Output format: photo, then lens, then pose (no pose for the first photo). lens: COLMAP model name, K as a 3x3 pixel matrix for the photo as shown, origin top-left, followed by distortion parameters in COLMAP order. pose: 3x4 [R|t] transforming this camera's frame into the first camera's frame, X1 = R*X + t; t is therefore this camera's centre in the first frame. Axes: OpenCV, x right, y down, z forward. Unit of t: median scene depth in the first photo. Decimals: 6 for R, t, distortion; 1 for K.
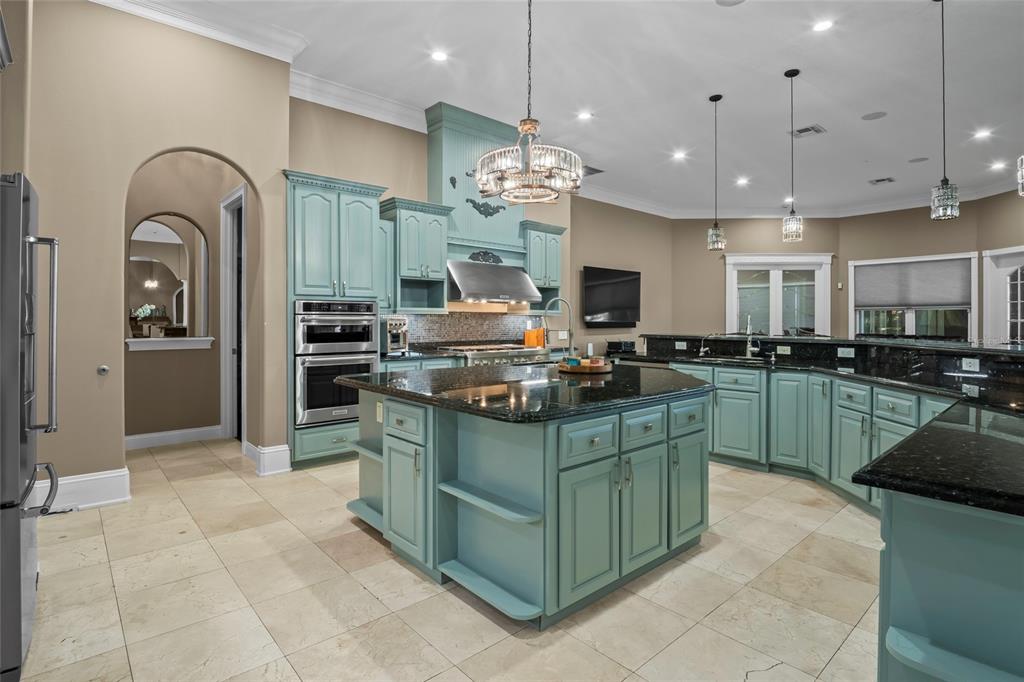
lens RADIAL K [[509.8, 0, 510.7], [0, 509.8, 316.7], [0, 0, 1]] dist [-0.018531, -0.004219]
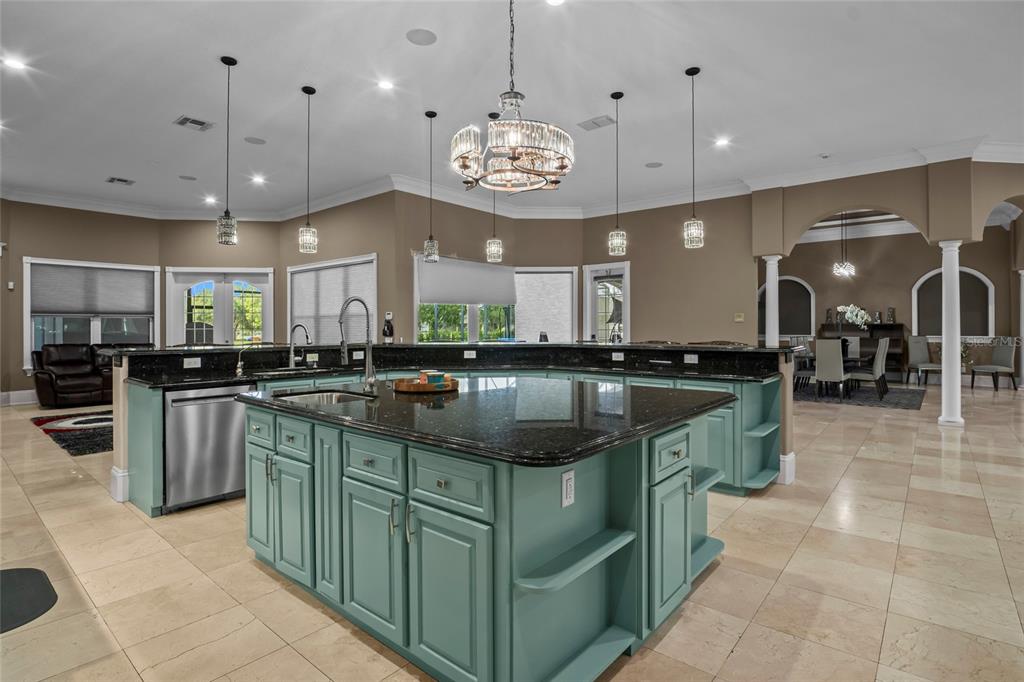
lens RADIAL K [[509.8, 0, 500.0], [0, 509.8, 323.9], [0, 0, 1]] dist [-0.018531, -0.004219]
pose [[-0.132392, 0.005089, 0.991184, -0.426026], [-0.003766, 0.999977, -0.005638, 0.001930], [-0.991190, -0.004479, -0.132369, 0.599787]]
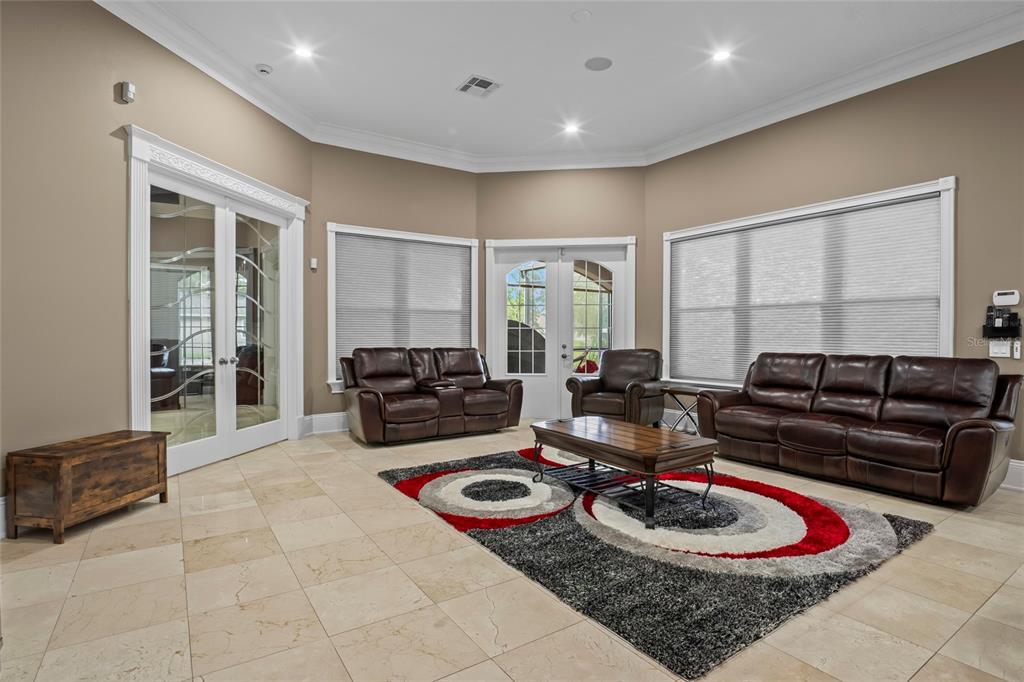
lens RADIAL K [[509.8, 0, 516.0], [0, 509.8, 345.8], [0, 0, 1]] dist [-0.018531, -0.004219]
pose [[0.109892, -0.024864, 0.993632, 0.208975], [-0.005178, 0.999659, 0.025587, 0.025172], [-0.993930, -0.007957, 0.109726, 1.286574]]
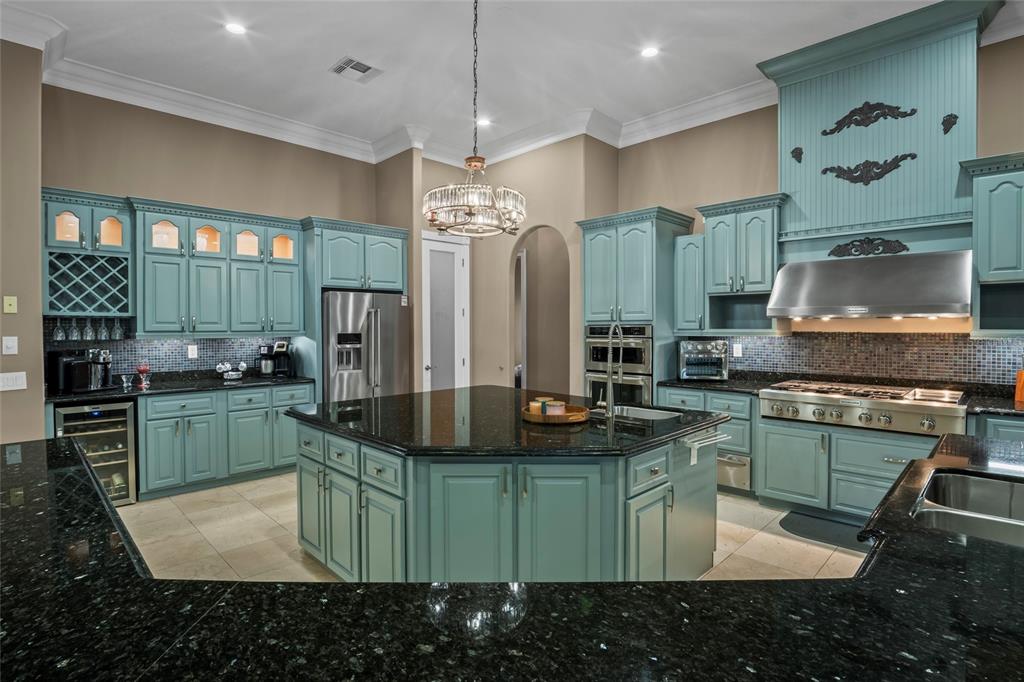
lens RADIAL K [[509.8, 0, 510.9], [0, 509.8, 338.4], [0, 0, 1]] dist [-0.018531, -0.004219]
pose [[0.056115, 0.019918, -0.998226, 0.574358], [0.008472, 0.999755, 0.020425, -0.020614], [0.998388, -0.009603, 0.055933, 0.537569]]
